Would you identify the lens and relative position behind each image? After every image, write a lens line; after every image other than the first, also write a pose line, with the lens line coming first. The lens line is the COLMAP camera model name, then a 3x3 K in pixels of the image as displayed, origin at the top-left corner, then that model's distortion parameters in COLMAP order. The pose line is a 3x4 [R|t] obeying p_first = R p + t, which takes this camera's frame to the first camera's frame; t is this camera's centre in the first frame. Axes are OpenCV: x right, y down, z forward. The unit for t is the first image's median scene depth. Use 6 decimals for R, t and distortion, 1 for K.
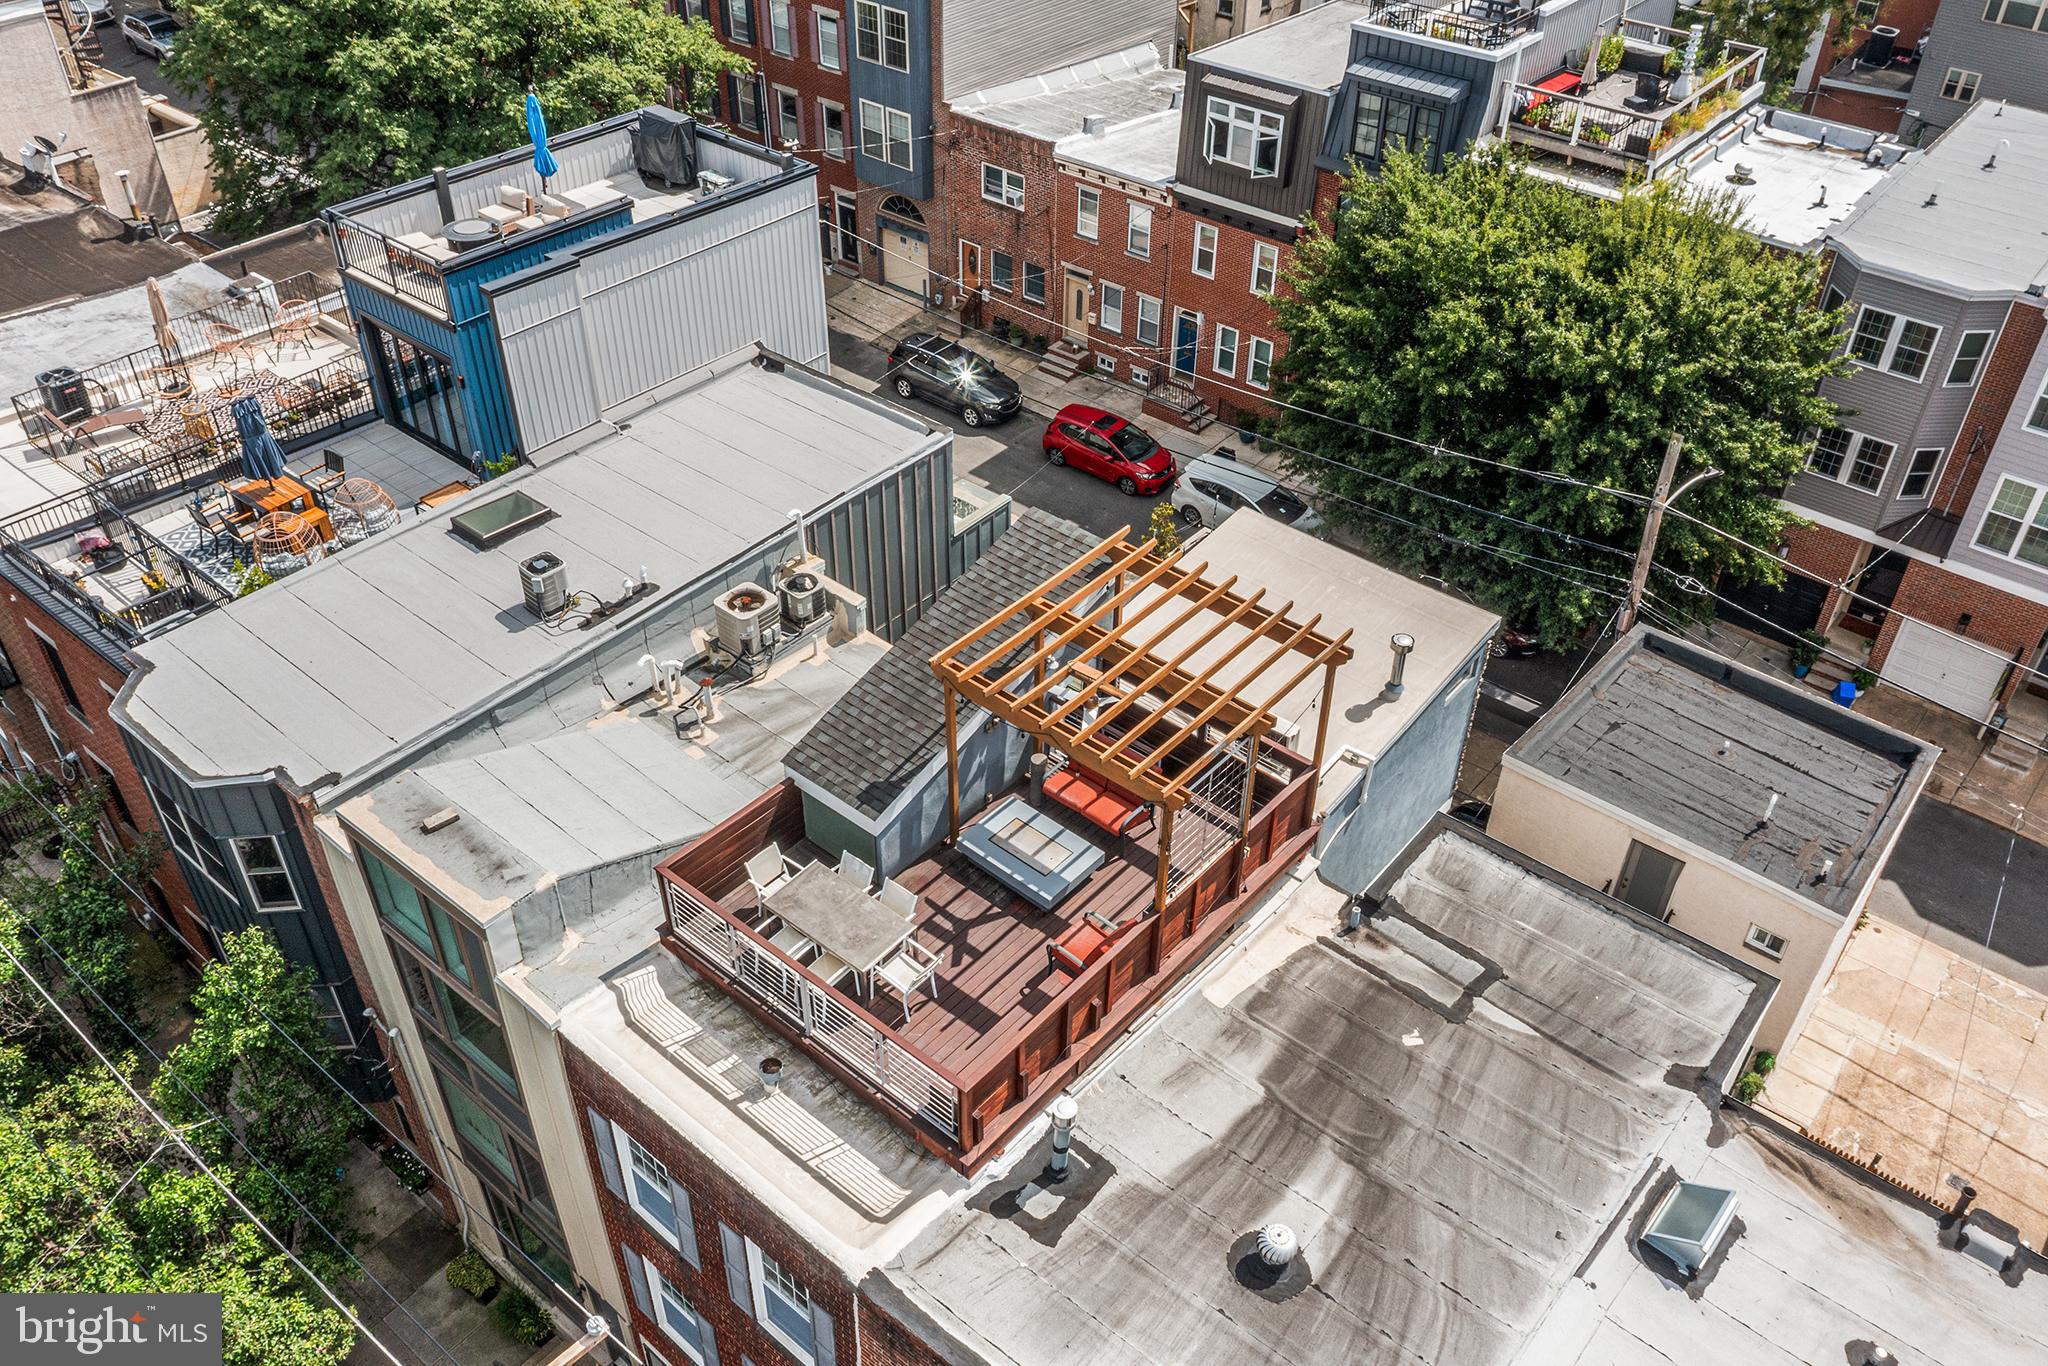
lens RADIAL K [[1616.9, 0, 1024.0], [0, 1616.9, 683.0], [0, 0, 1]] dist [-0.012595, -0.005439]
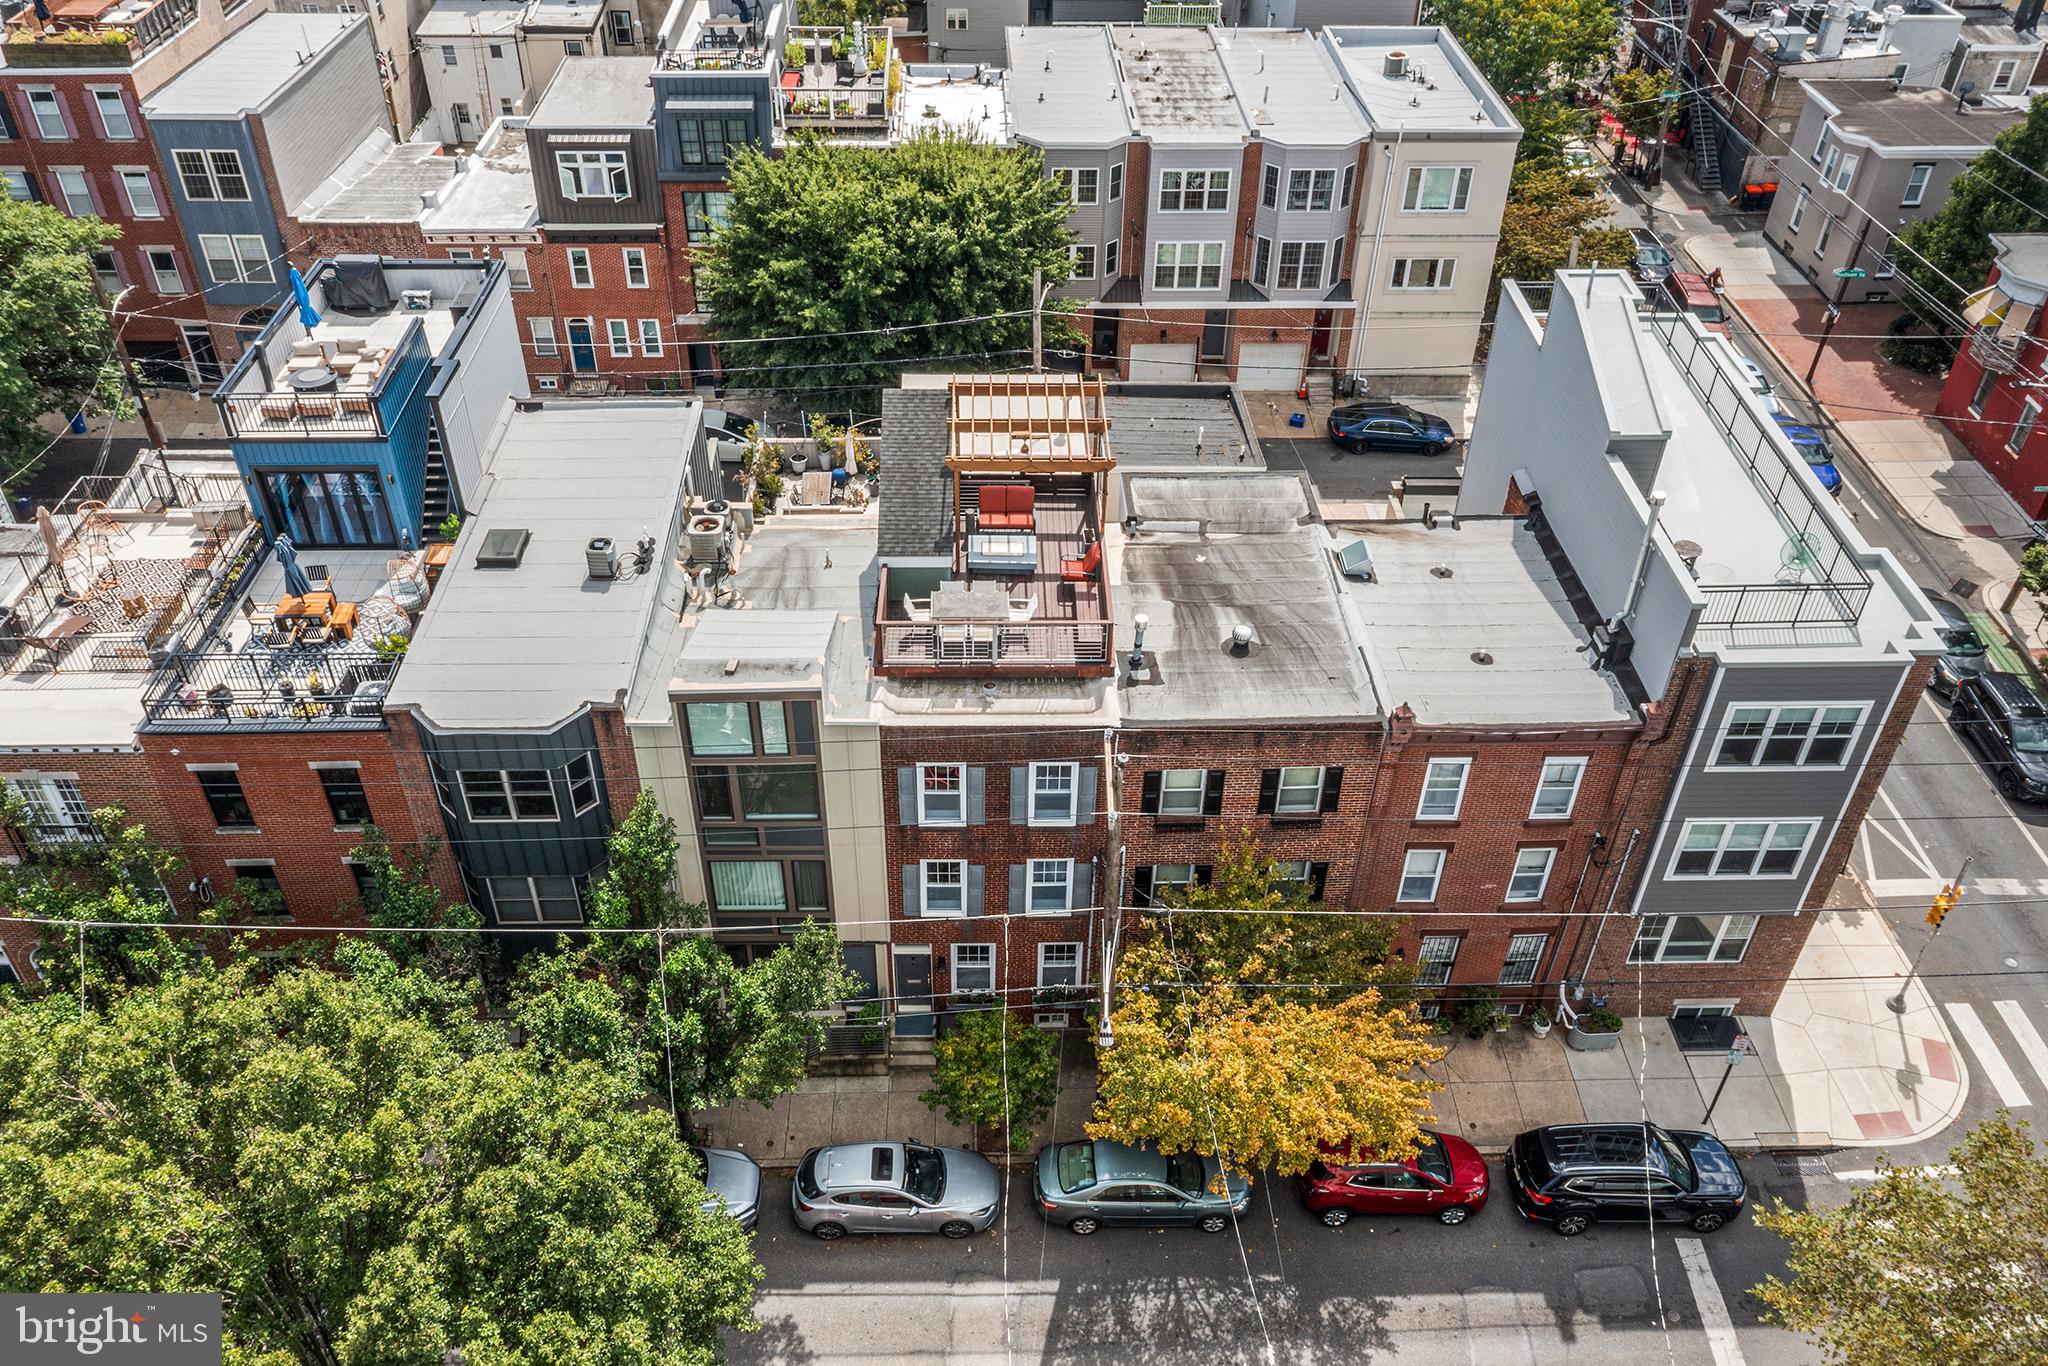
lens RADIAL K [[1619.6, 0, 1024.0], [0, 1619.6, 683.0], [0, 0, 1]] dist [-0.009139, 0.006915]
pose [[0.744028, -0.417254, 0.521844, -0.544456], [0.410928, 0.901614, 0.135021, 0.000587], [-0.526840, 0.113980, 0.842287, -0.287820]]
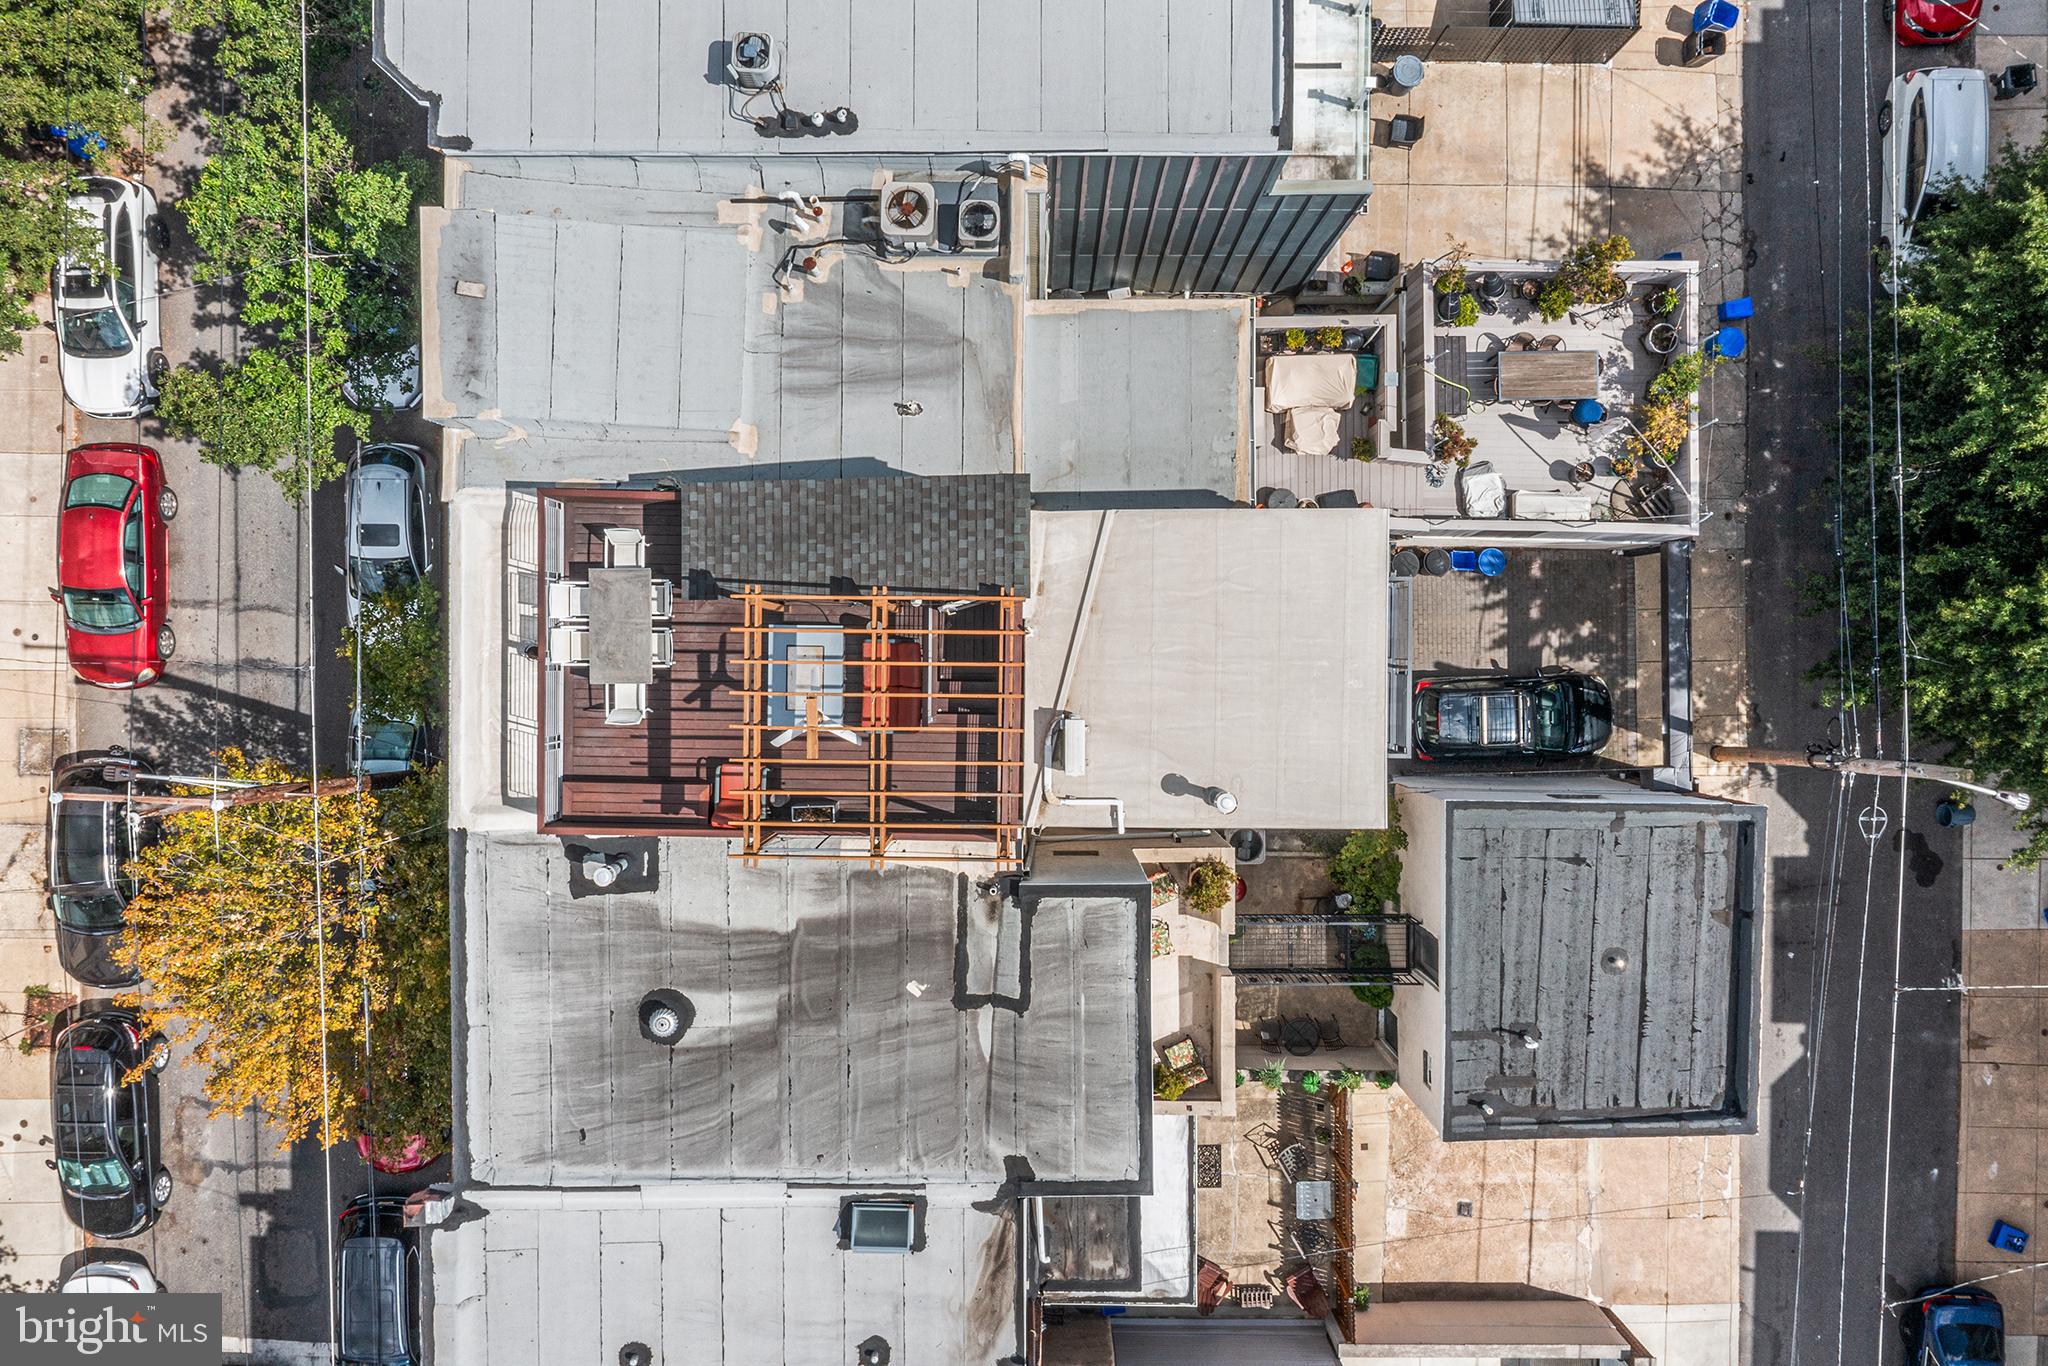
lens RADIAL K [[1619.6, 0, 1024.0], [0, 1619.6, 683.0], [0, 0, 1]] dist [-0.009139, 0.006915]
pose [[0.639908, 0.768452, -0.000104, 0.059247], [-0.472109, 0.393243, 0.788970, -0.490979], [0.606326, -0.504819, 0.614432, 0.209031]]
